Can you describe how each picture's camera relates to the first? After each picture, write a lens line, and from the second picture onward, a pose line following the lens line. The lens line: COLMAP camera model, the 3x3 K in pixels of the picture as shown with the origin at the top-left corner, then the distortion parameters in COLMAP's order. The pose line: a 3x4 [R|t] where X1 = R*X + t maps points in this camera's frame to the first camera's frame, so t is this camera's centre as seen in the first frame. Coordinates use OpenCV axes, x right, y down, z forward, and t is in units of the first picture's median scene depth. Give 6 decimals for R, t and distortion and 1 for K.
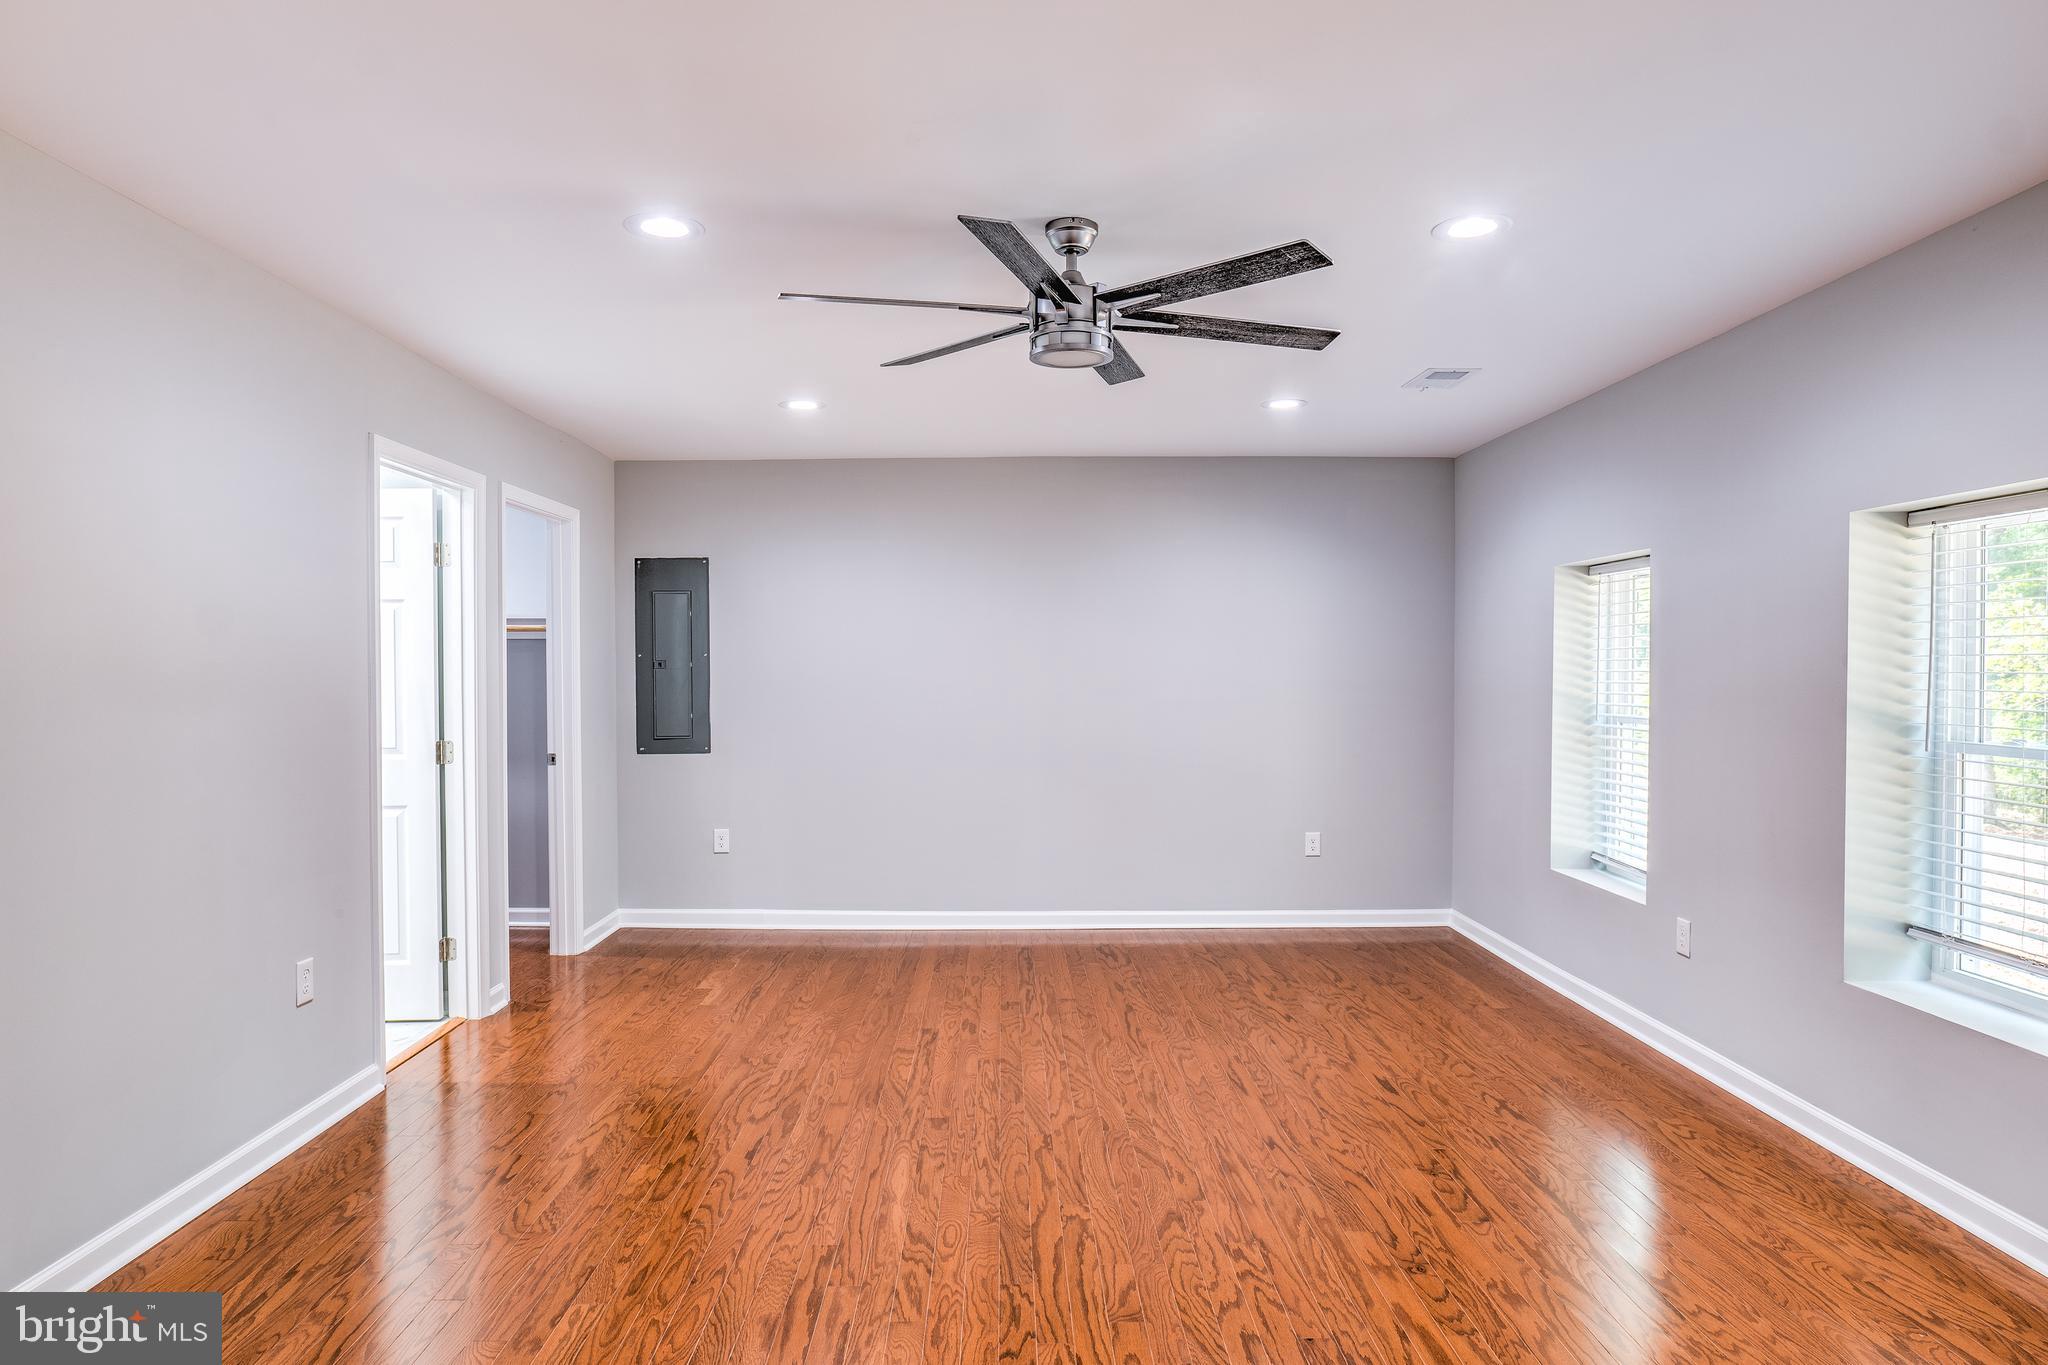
lens RADIAL K [[1209.7, 0, 1024.0], [0, 1209.7, 682.5], [0, 0, 1]] dist [-0.045178, 0.031092]
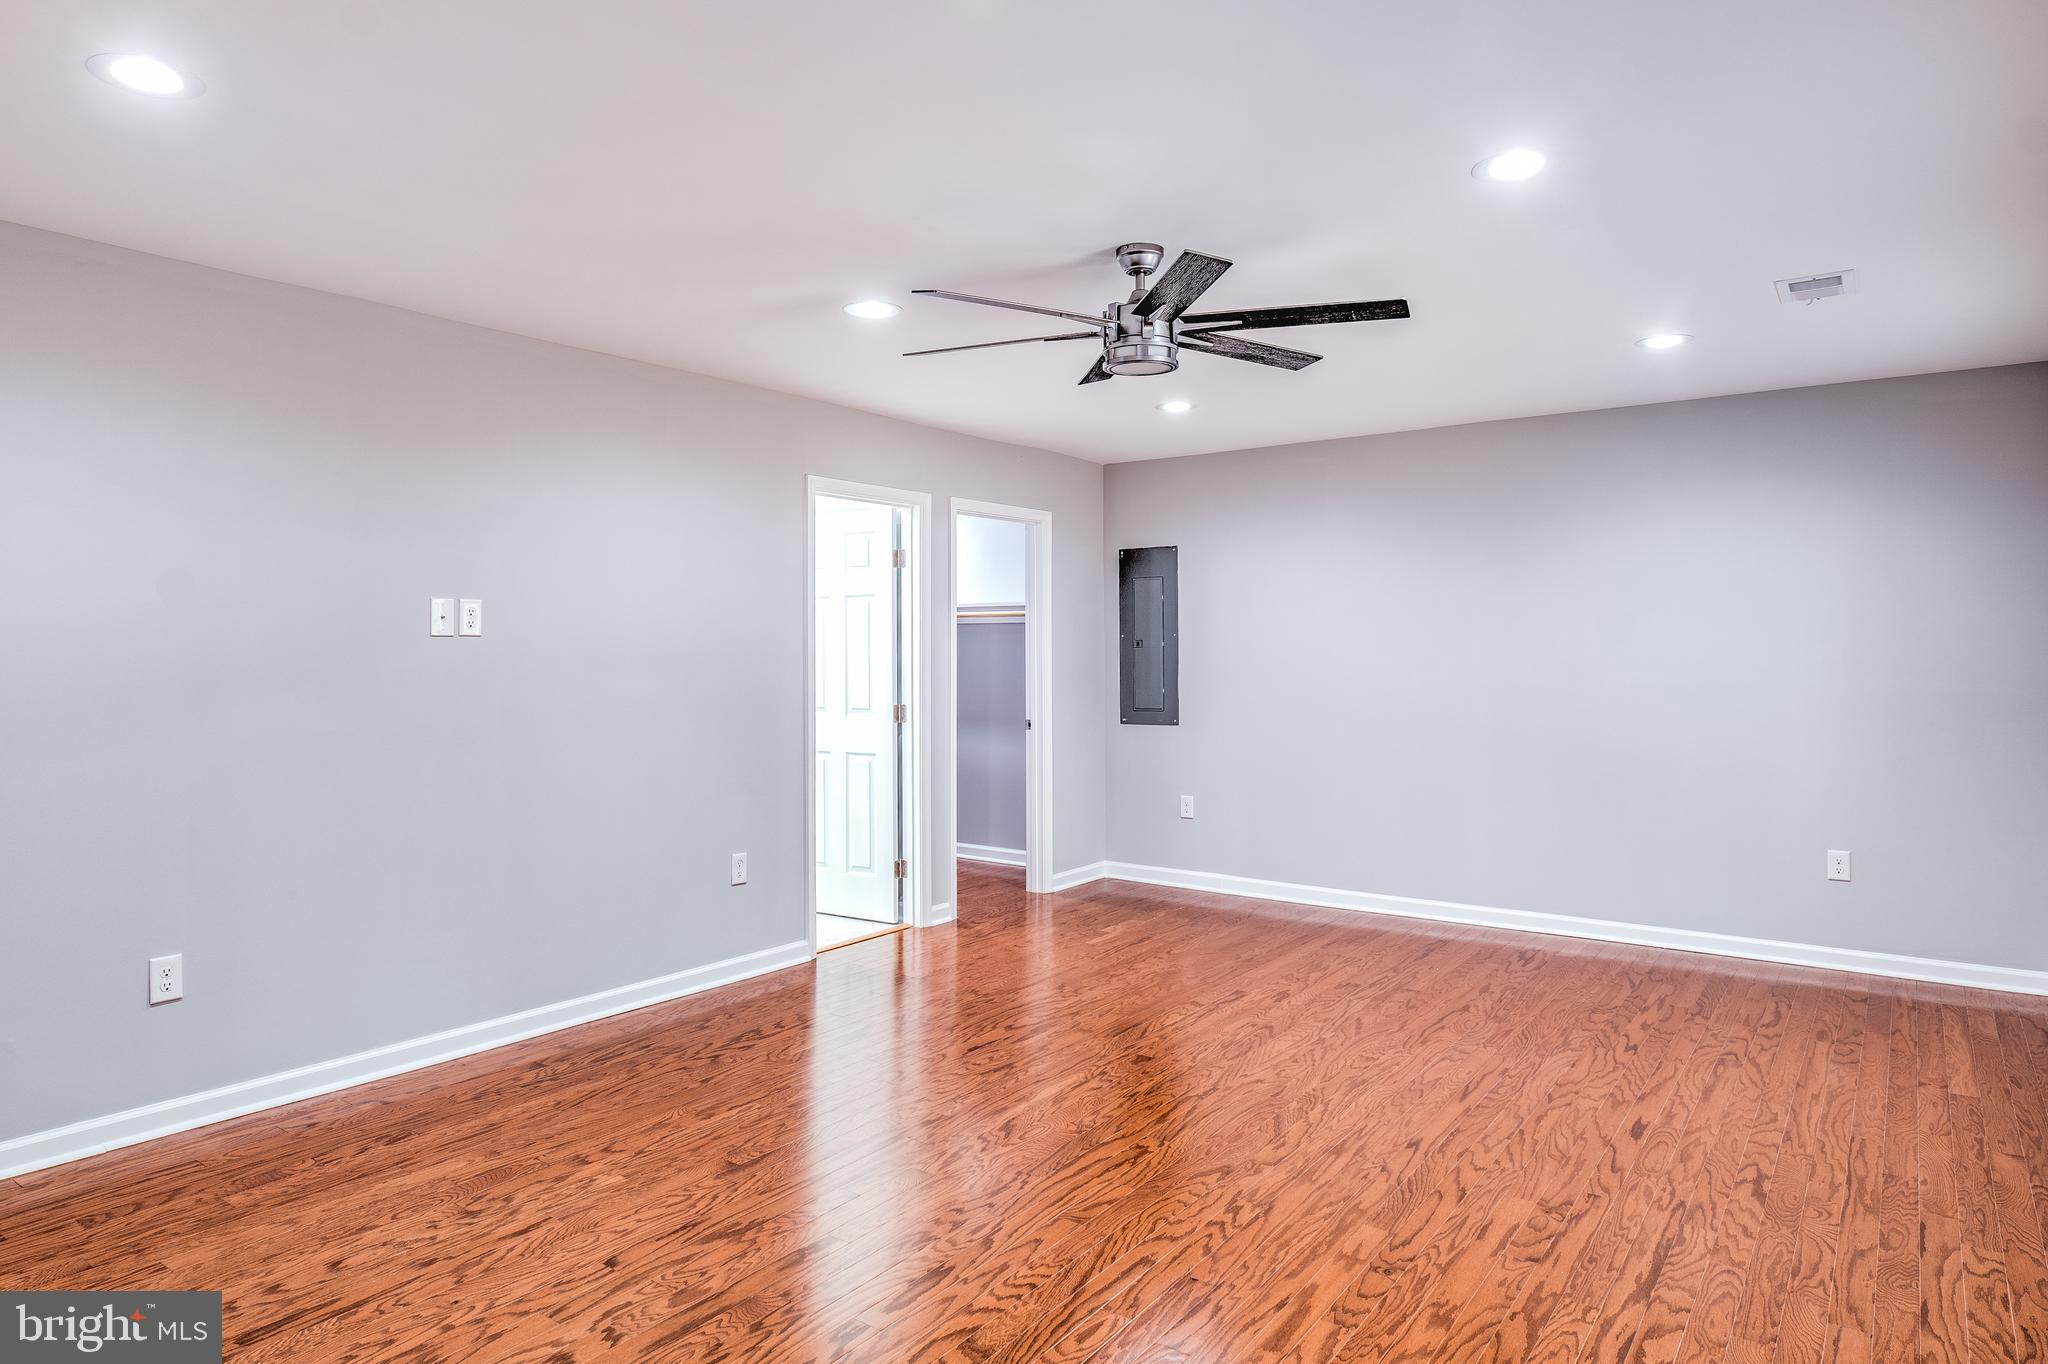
lens RADIAL K [[1253.9, 0, 991.8], [0, 1253.9, 640.9], [0, 0, 1]] dist [-0.048144, 0.035450]
pose [[0.790151, -0.004708, -0.612895, 0.488798], [-0.005414, 0.999878, -0.014660, 0.000036], [0.612889, 0.014902, 0.790029, 0.007276]]
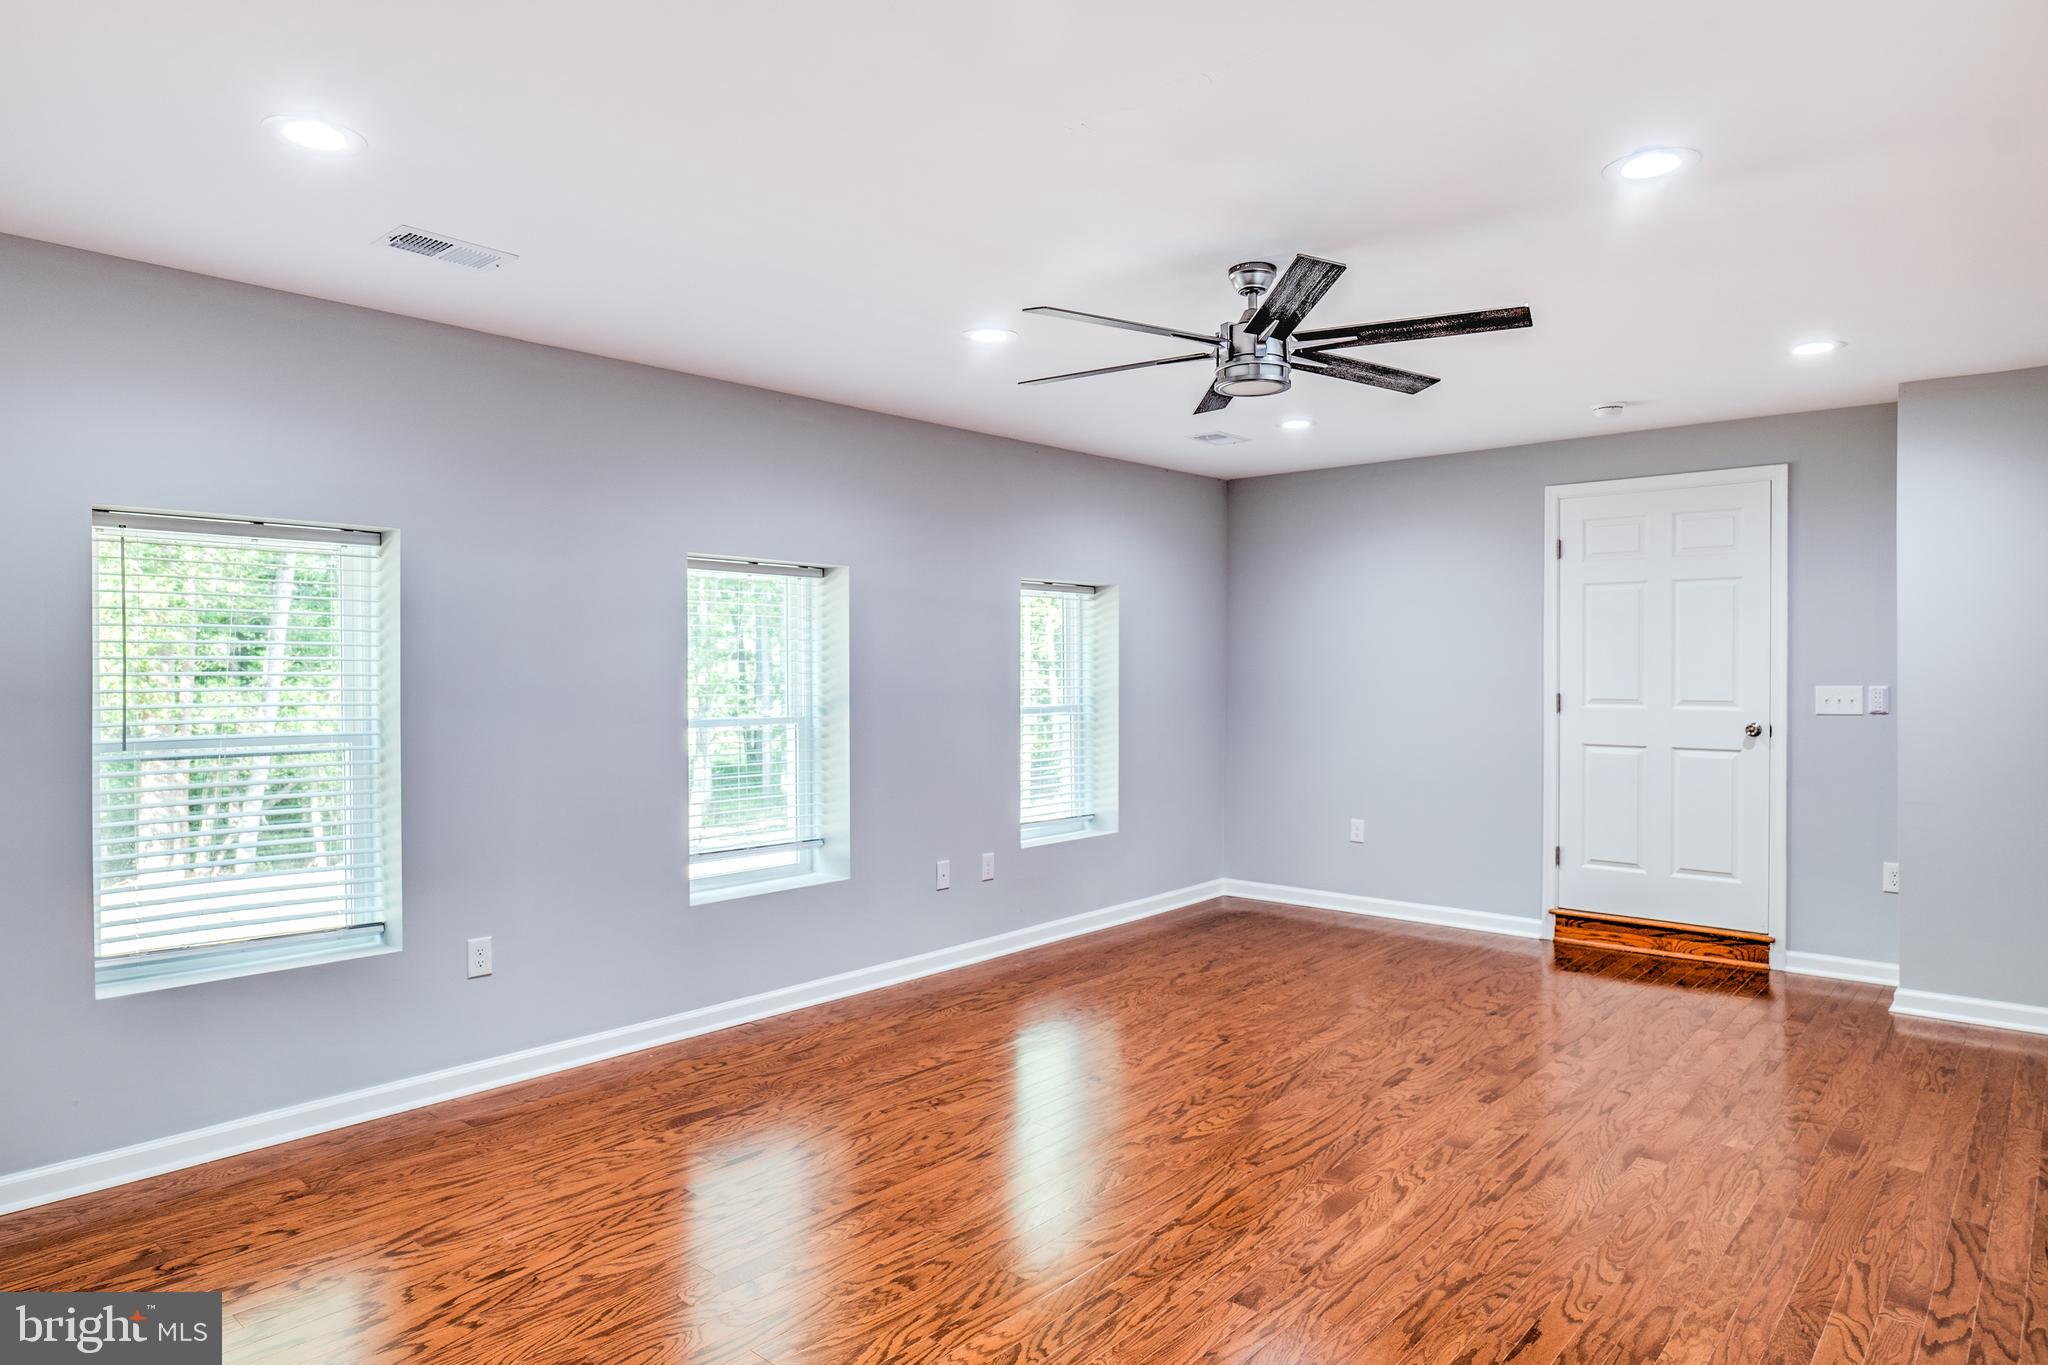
lens RADIAL K [[1217.1, 0, 1010.6], [0, 1217.1, 692.2], [0, 0, 1]] dist [-0.035895, 0.024462]
pose [[-0.734705, -0.009957, 0.678314, -0.423543], [0.011177, 0.999579, 0.026779, -0.016468], [-0.678295, 0.027256, -0.734284, 1.514535]]
